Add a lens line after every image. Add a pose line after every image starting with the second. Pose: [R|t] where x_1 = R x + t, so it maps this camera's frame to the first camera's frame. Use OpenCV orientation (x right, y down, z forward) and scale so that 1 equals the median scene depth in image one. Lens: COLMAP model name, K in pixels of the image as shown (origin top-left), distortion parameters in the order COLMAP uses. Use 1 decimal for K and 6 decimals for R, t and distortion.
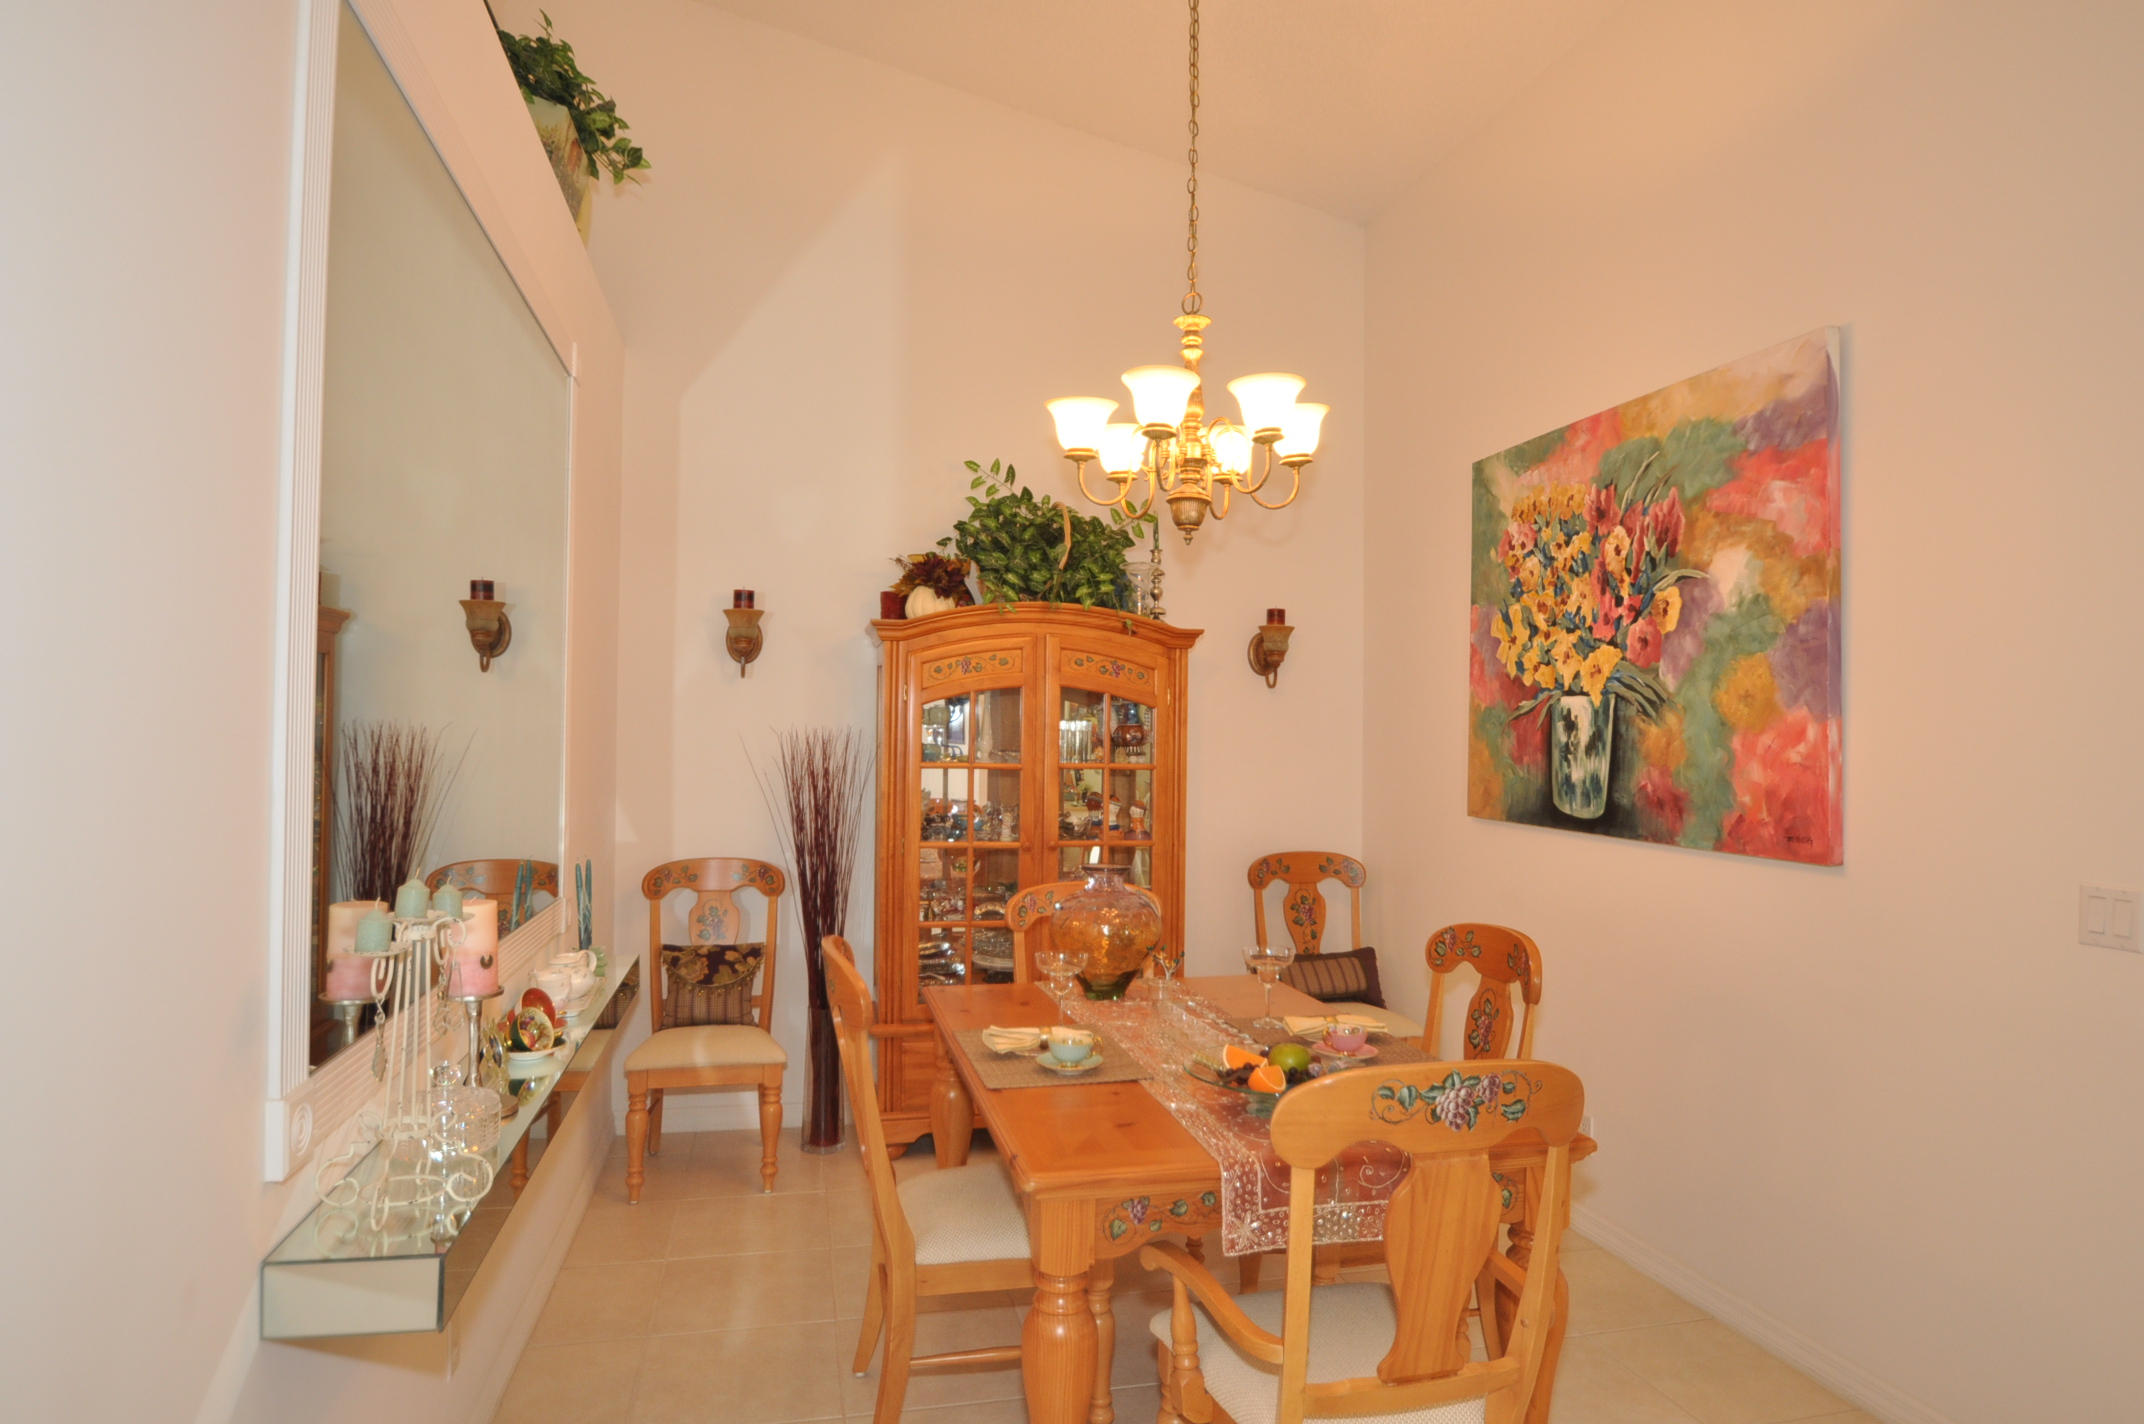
lens RADIAL K [[1213.2, 0, 1073.9], [0, 1213.2, 726.5], [0, 0, 1]] dist [-0.003566, -0.018227]
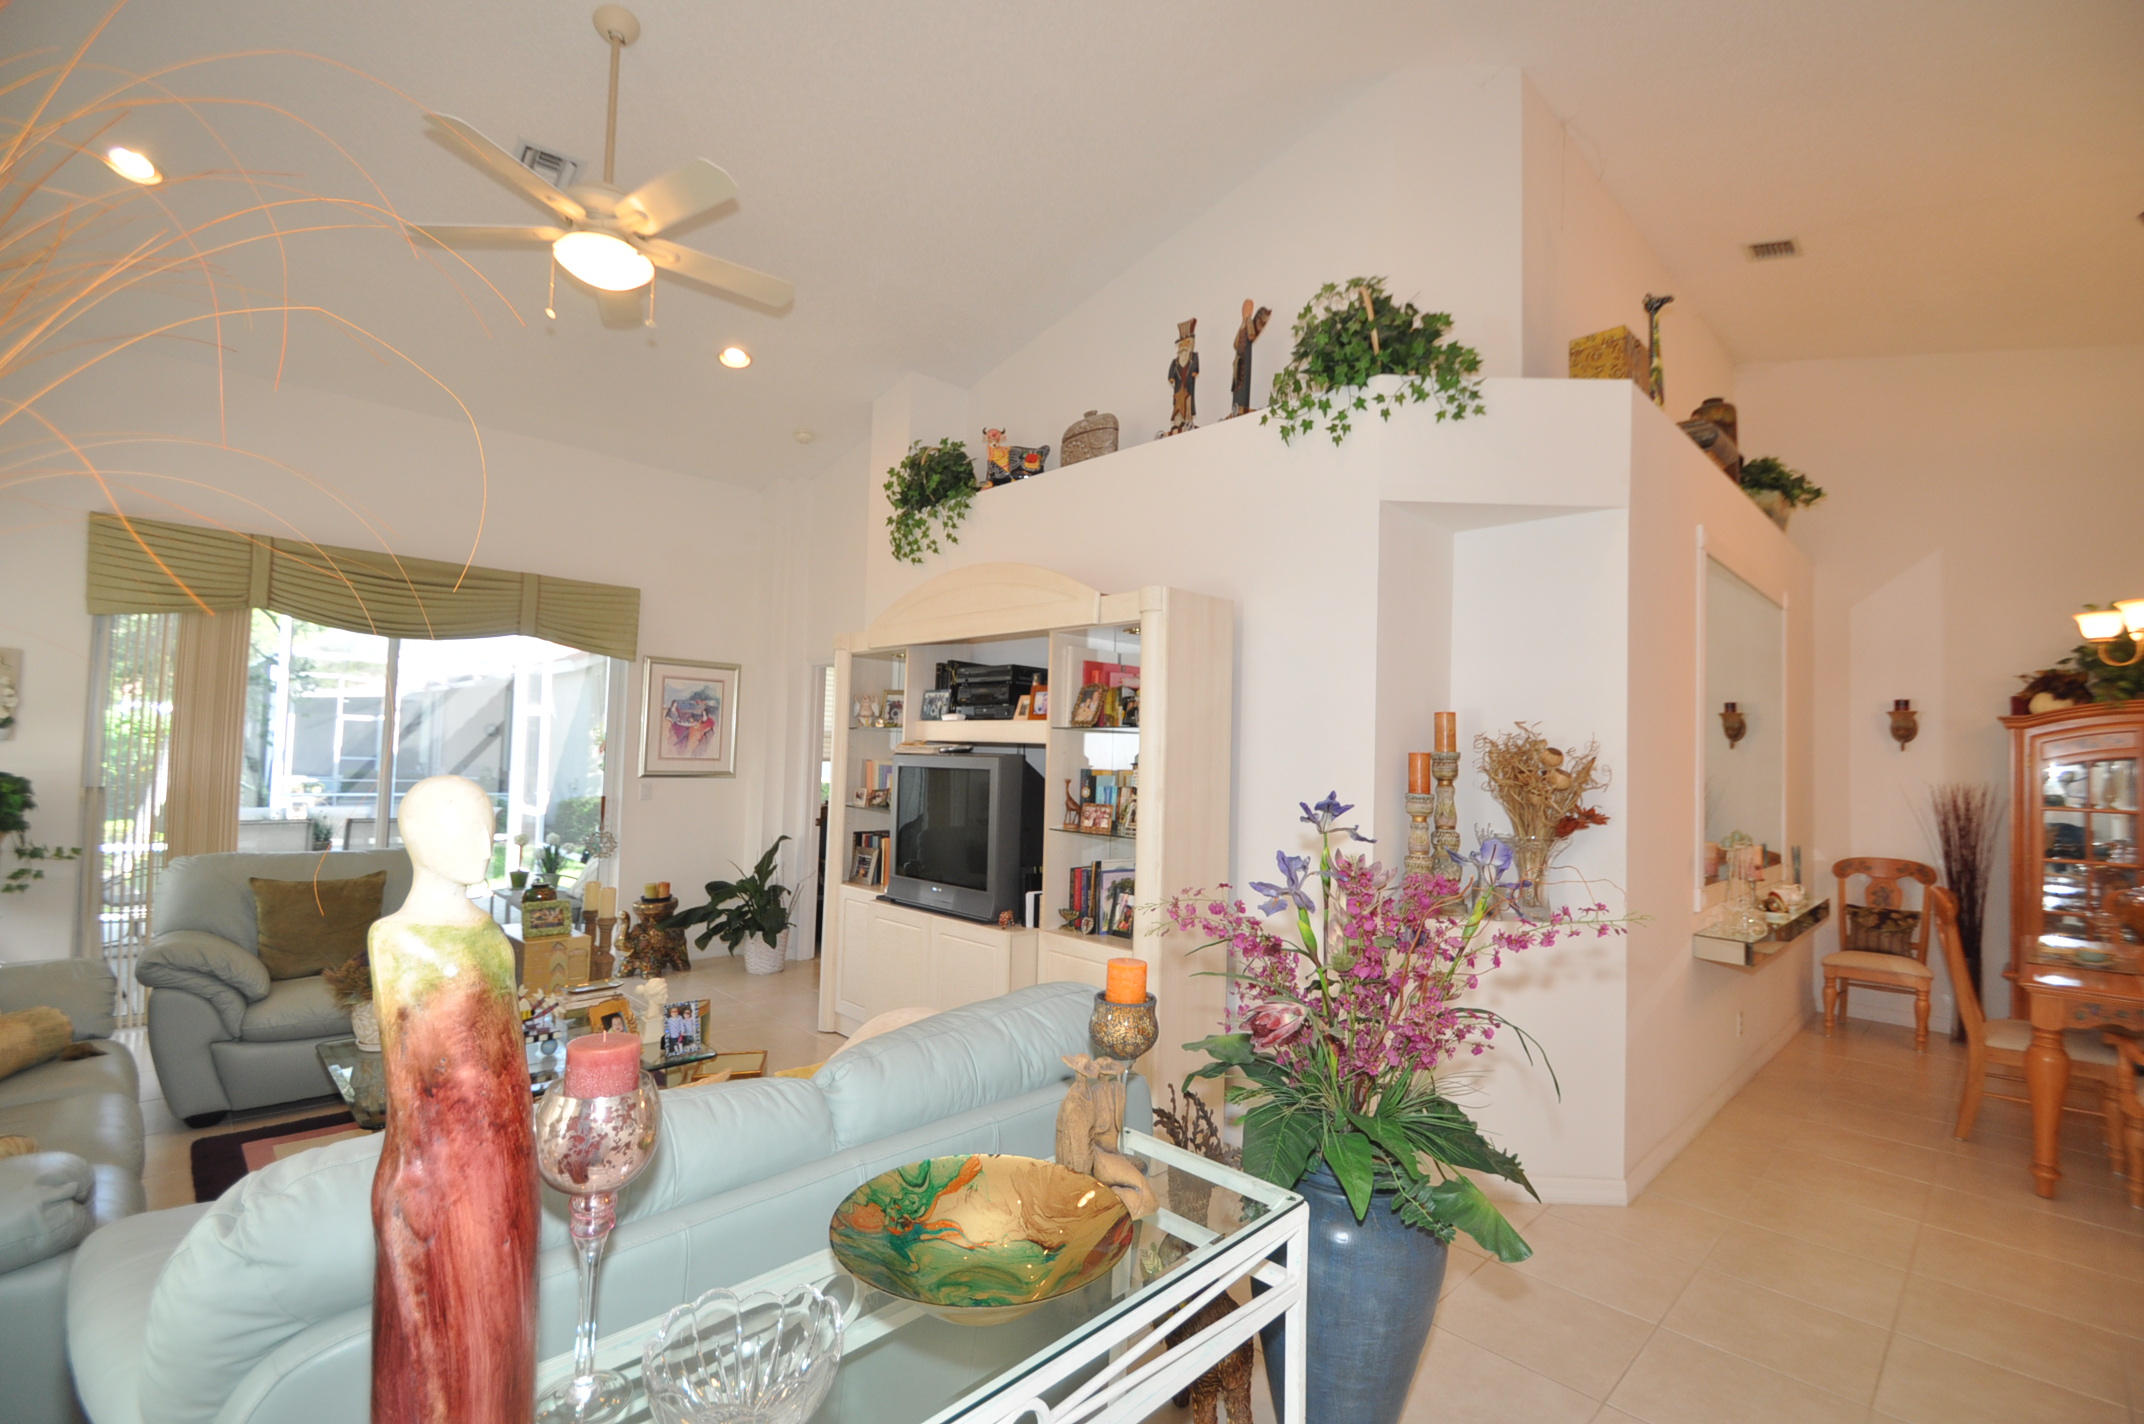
lens RADIAL K [[948.1, 0, 1074.9], [0, 948.1, 721.1], [0, 0, 1]] dist [0.020171, -0.019013]
pose [[0.520802, -0.031986, -0.853078, 0.270481], [-0.012959, 0.998886, -0.045365, -0.009324], [0.853579, 0.034681, 0.519808, -0.699591]]
